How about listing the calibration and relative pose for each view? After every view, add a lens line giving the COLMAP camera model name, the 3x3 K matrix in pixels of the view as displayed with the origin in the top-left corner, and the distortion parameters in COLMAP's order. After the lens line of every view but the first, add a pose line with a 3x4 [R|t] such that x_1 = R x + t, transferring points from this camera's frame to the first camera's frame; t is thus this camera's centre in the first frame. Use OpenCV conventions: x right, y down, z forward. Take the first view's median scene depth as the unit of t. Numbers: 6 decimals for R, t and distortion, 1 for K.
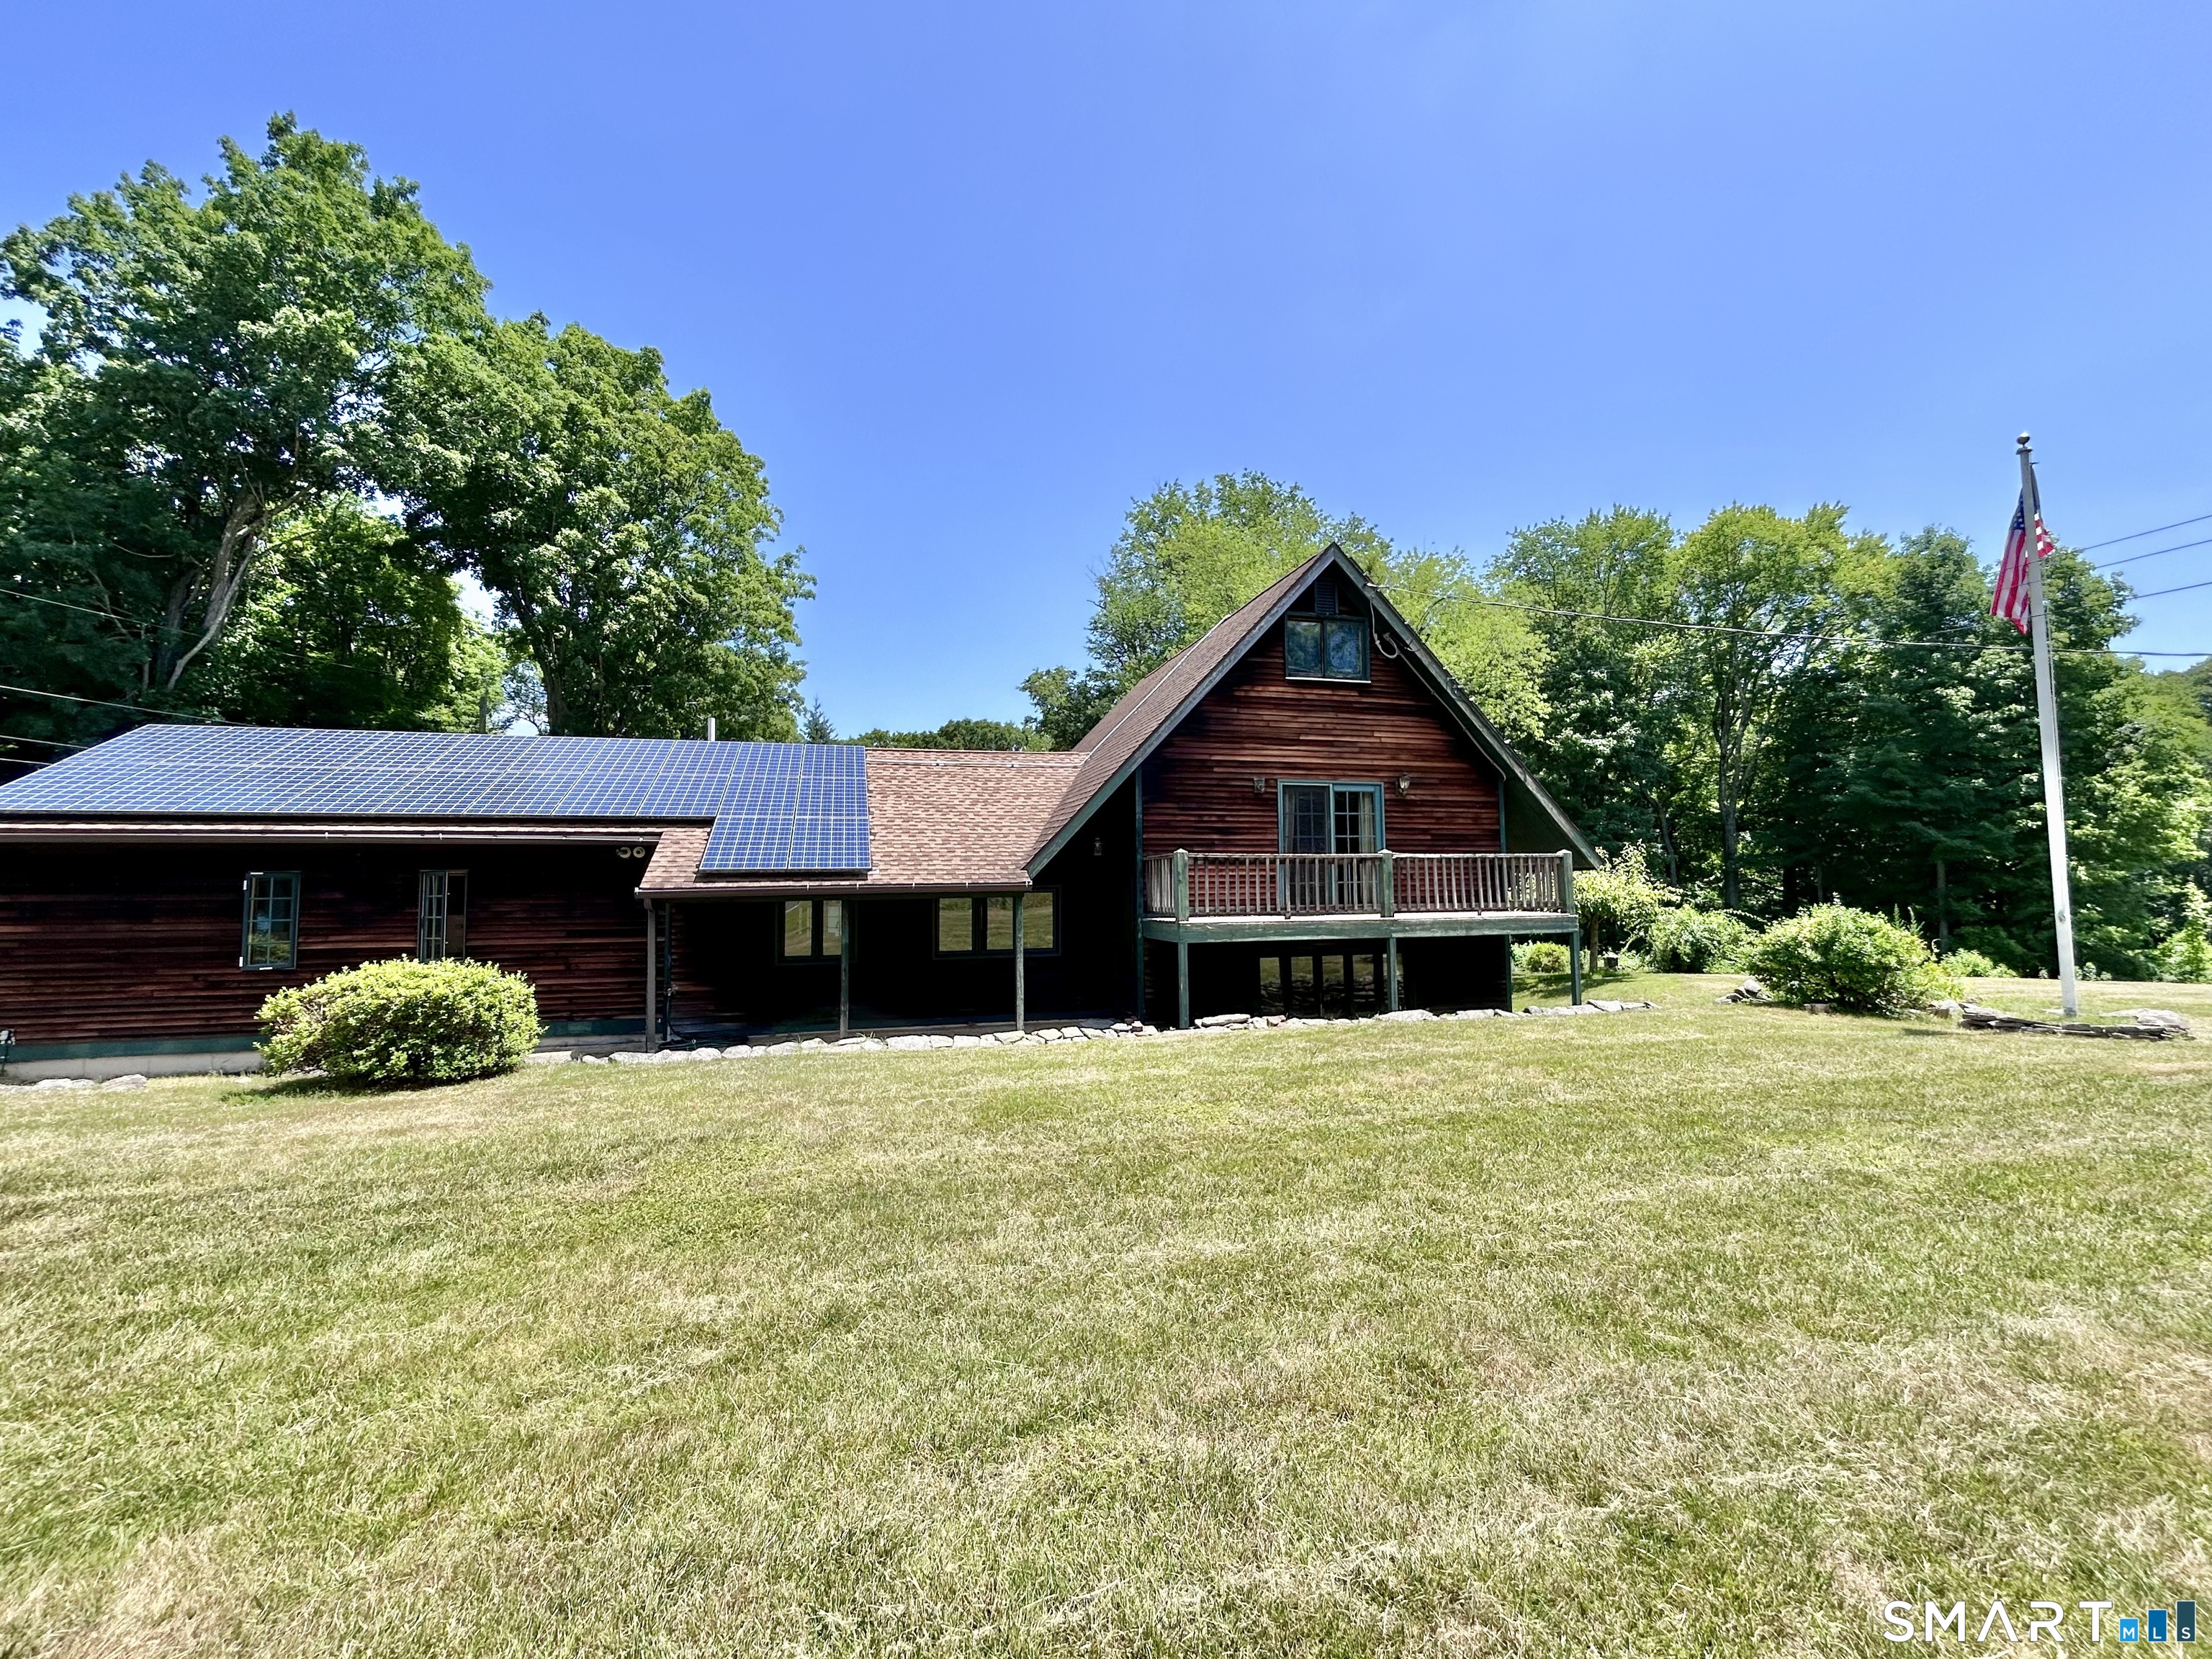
lens RADIAL K [[880.3, 0, 1105.4], [0, 880.3, 834.7], [0, 0, 1]] dist [0.000273, 0.000110]
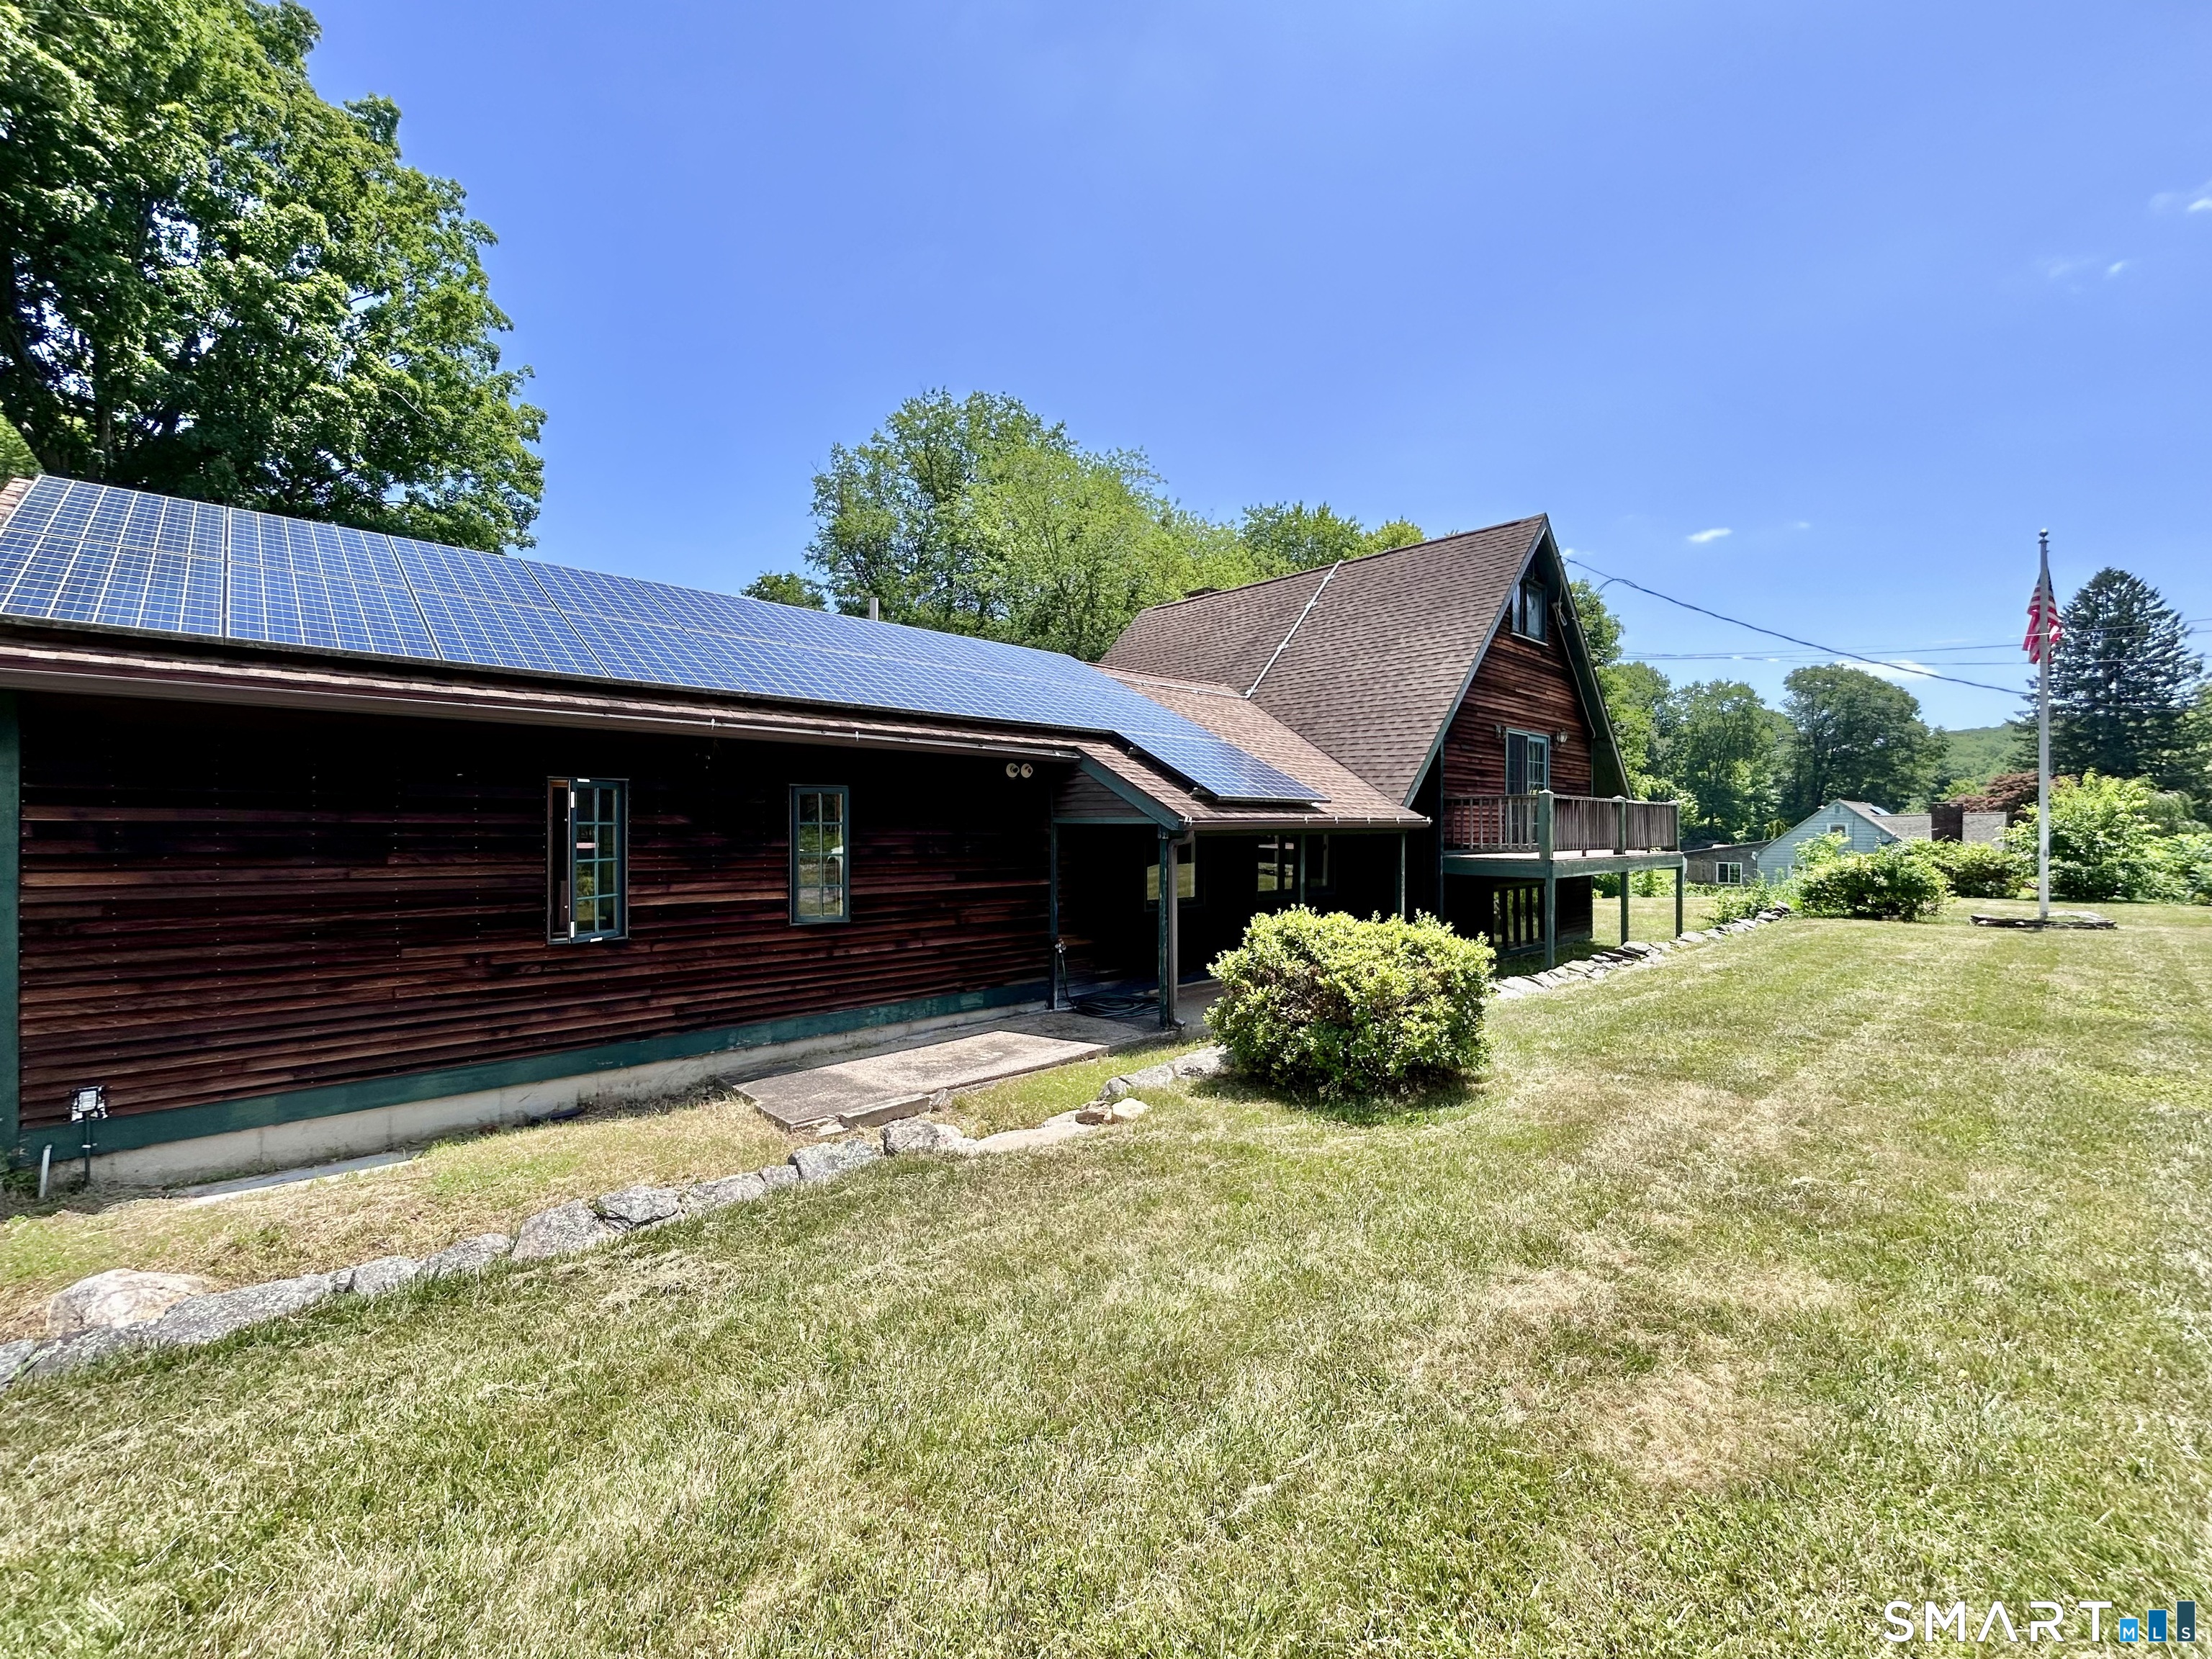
lens RADIAL K [[880.3, 0, 1106.6], [0, 880.3, 827.4], [0, 0, 1]] dist [0.000273, 0.000110]
pose [[0.891570, 0.013296, 0.452687, -0.838423], [-0.040610, 0.997889, 0.050672, 0.028825], [-0.451058, -0.063561, 0.890228, 0.289145]]
